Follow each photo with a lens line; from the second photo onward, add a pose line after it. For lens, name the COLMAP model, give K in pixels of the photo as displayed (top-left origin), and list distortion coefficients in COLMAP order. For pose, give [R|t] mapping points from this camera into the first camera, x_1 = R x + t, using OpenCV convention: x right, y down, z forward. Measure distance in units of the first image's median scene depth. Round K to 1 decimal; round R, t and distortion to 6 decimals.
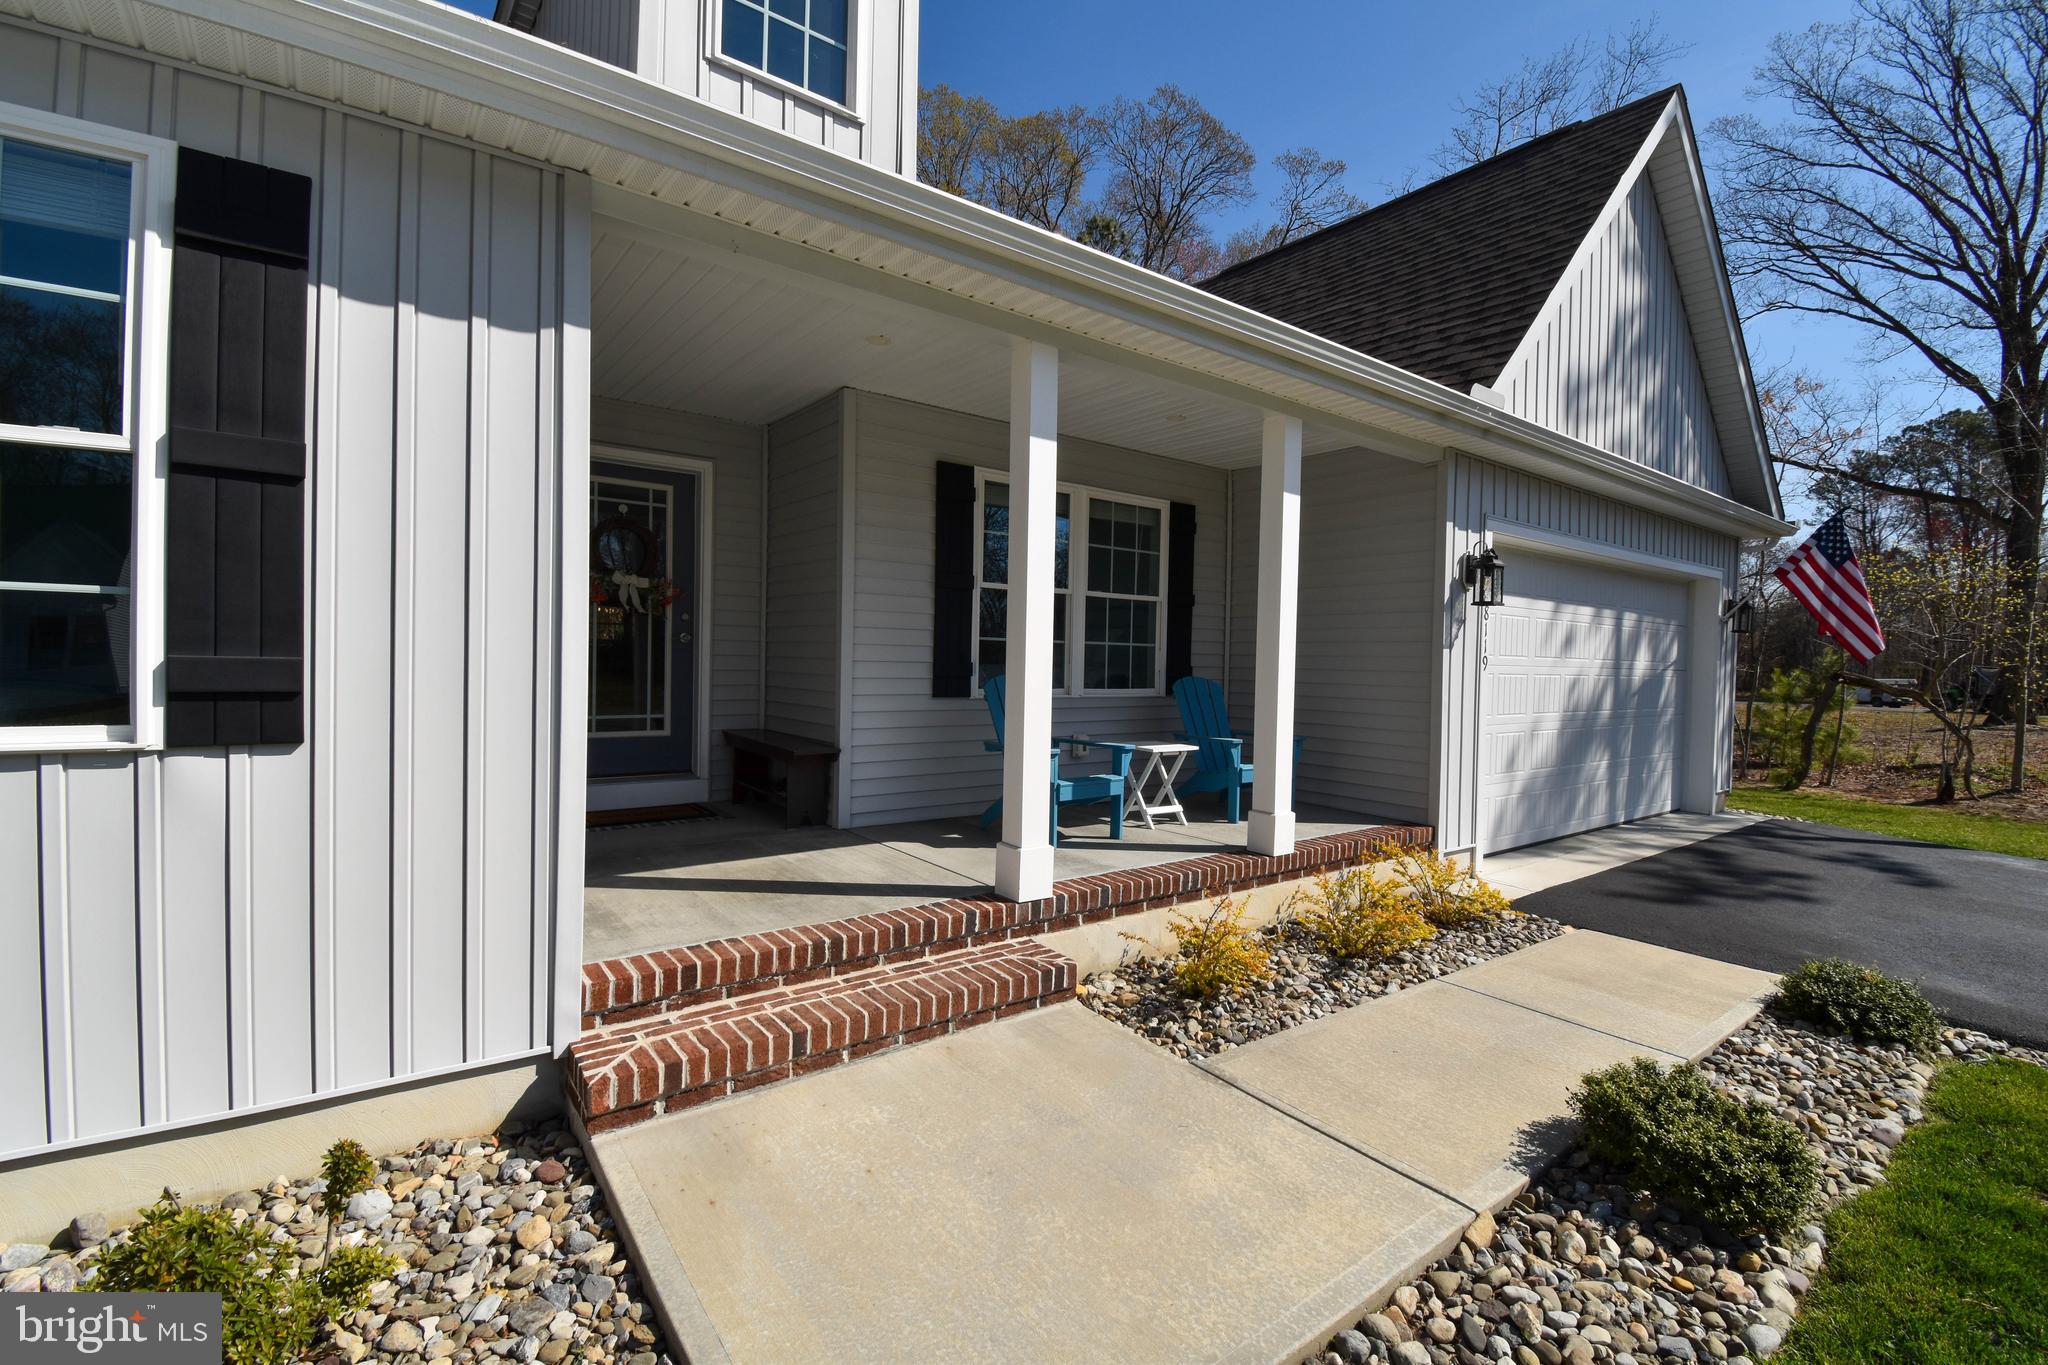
lens RADIAL K [[908.7, 0, 1027.1], [0, 908.7, 676.1], [0, 0, 1]] dist [0.021166, -0.026063]
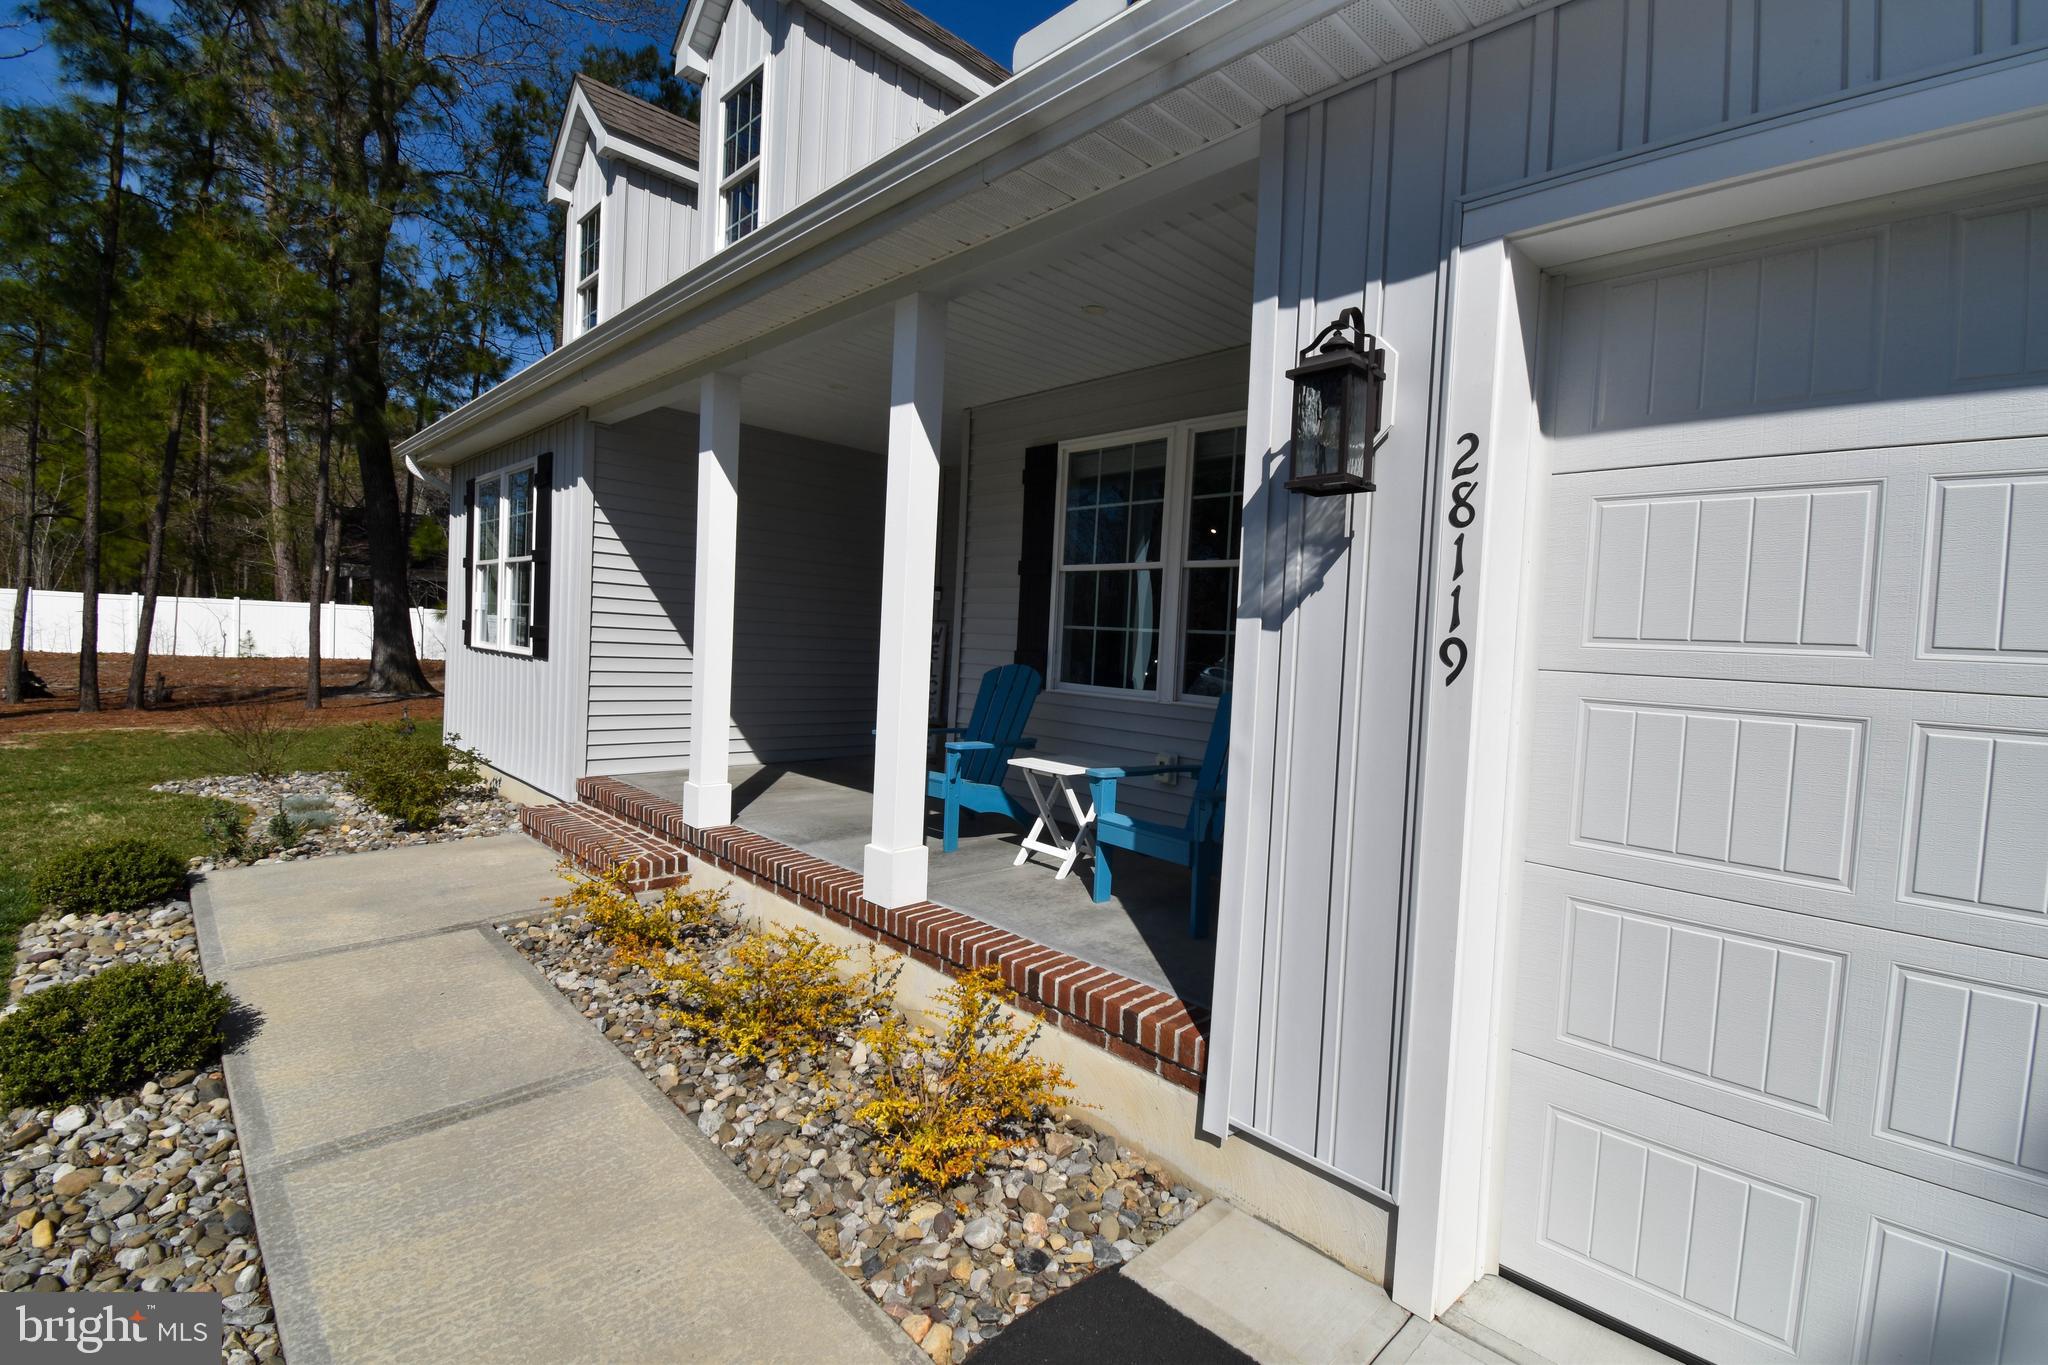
lens RADIAL K [[908.7, 0, 1027.1], [0, 908.7, 676.1], [0, 0, 1]] dist [0.021166, -0.026063]
pose [[0.107609, 0.016425, -0.994058, 1.023206], [-0.070191, 0.997494, 0.008883, 0.001459], [0.991712, 0.068818, 0.108493, 1.042669]]
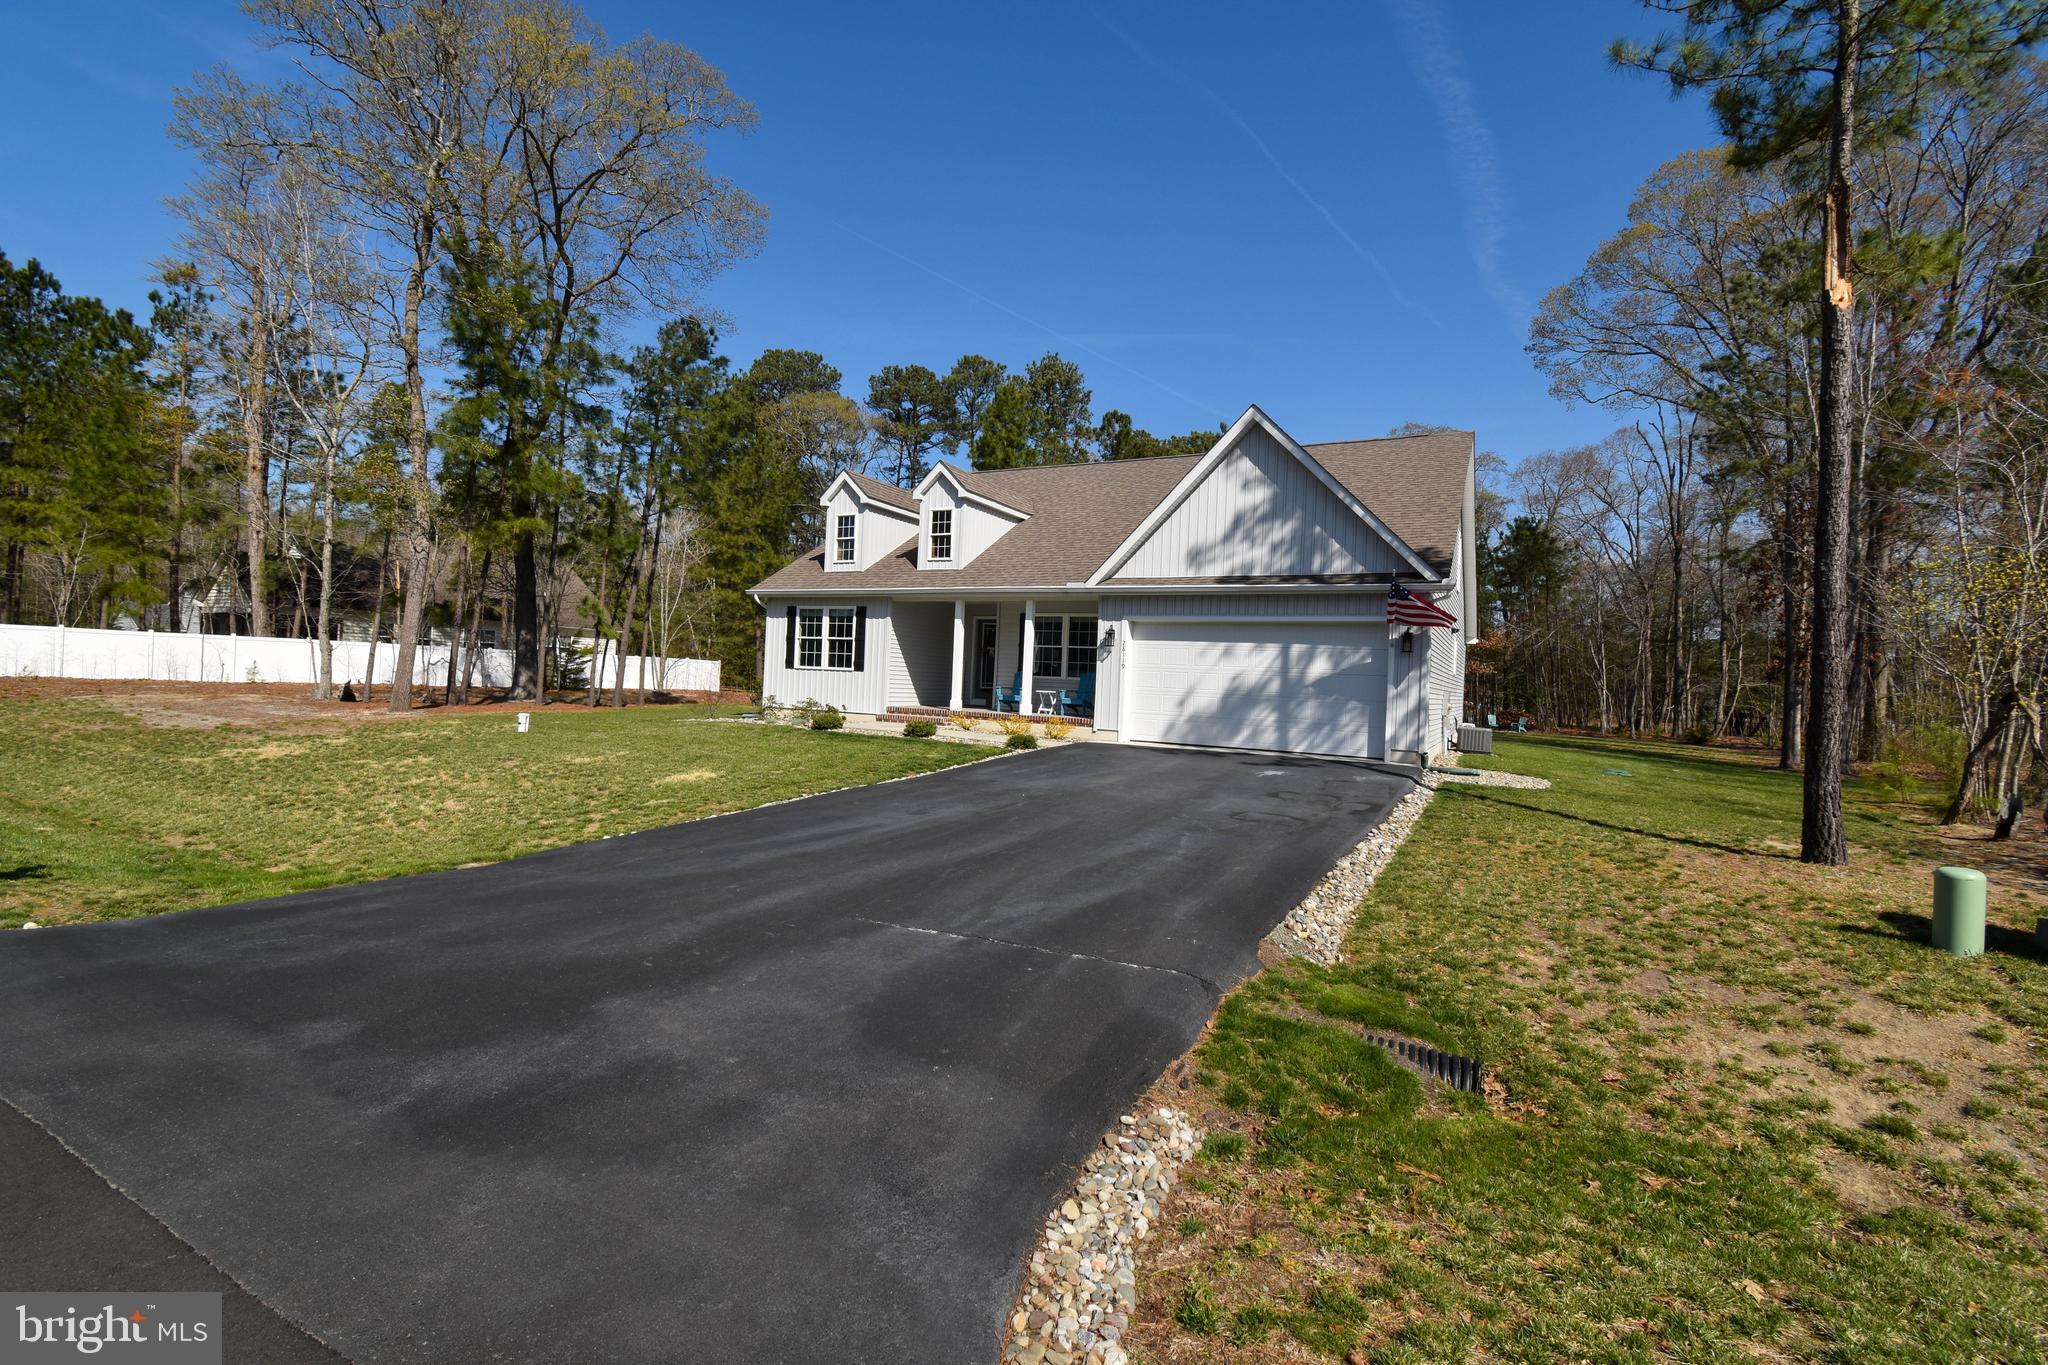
lens RADIAL K [[908.7, 0, 1027.1], [0, 908.7, 676.1], [0, 0, 1]] dist [0.021166, -0.026063]
pose [[0.417712, -0.006694, -0.908555, 3.764696], [-0.046221, 0.998522, -0.028607, 0.144784], [0.907403, 0.053943, 0.416785, -0.576441]]
